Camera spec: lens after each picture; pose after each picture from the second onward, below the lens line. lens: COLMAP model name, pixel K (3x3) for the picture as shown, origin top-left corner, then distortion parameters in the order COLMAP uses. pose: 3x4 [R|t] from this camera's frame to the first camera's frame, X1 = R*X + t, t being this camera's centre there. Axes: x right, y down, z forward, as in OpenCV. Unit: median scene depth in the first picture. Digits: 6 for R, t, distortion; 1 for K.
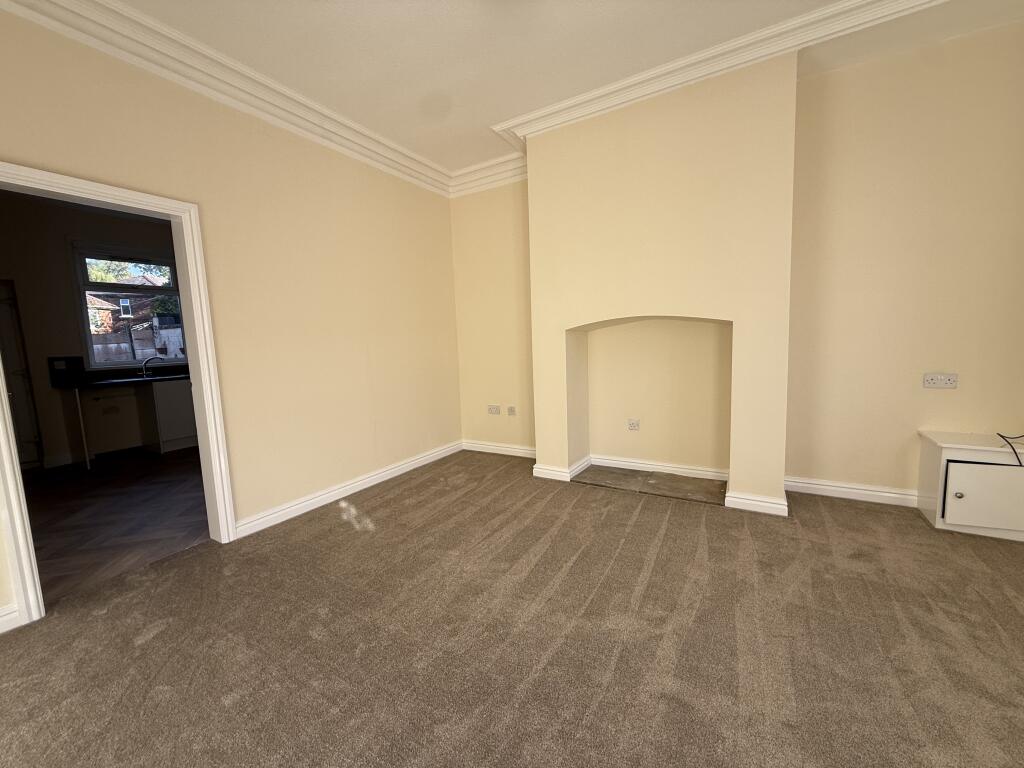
lens RADIAL K [[410.2, 0, 513.0], [0, 410.2, 385.1], [0, 0, 1]] dist [0.000236, 0.000050]
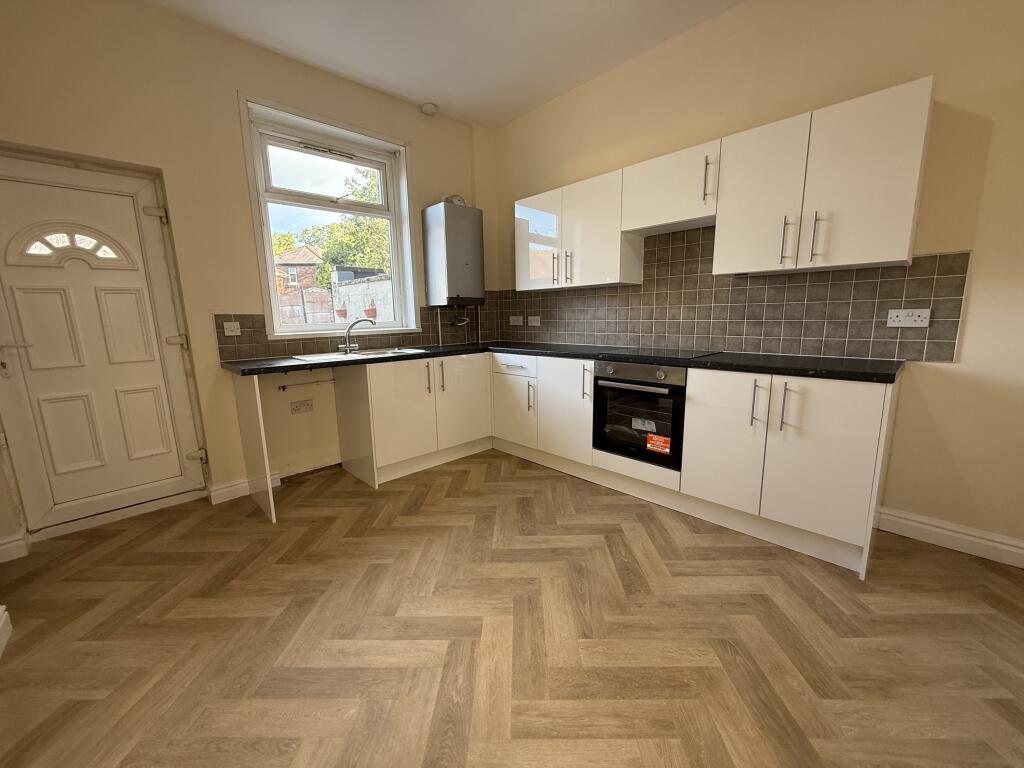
lens RADIAL K [[410.2, 0, 511.0], [0, 410.2, 385.5], [0, 0, 1]] dist [0.000236, 0.000050]
pose [[0.964756, 0.060396, -0.256121, -0.528300], [-0.042888, 0.996380, 0.073406, -0.025935], [0.259628, -0.059835, 0.963853, 0.498637]]
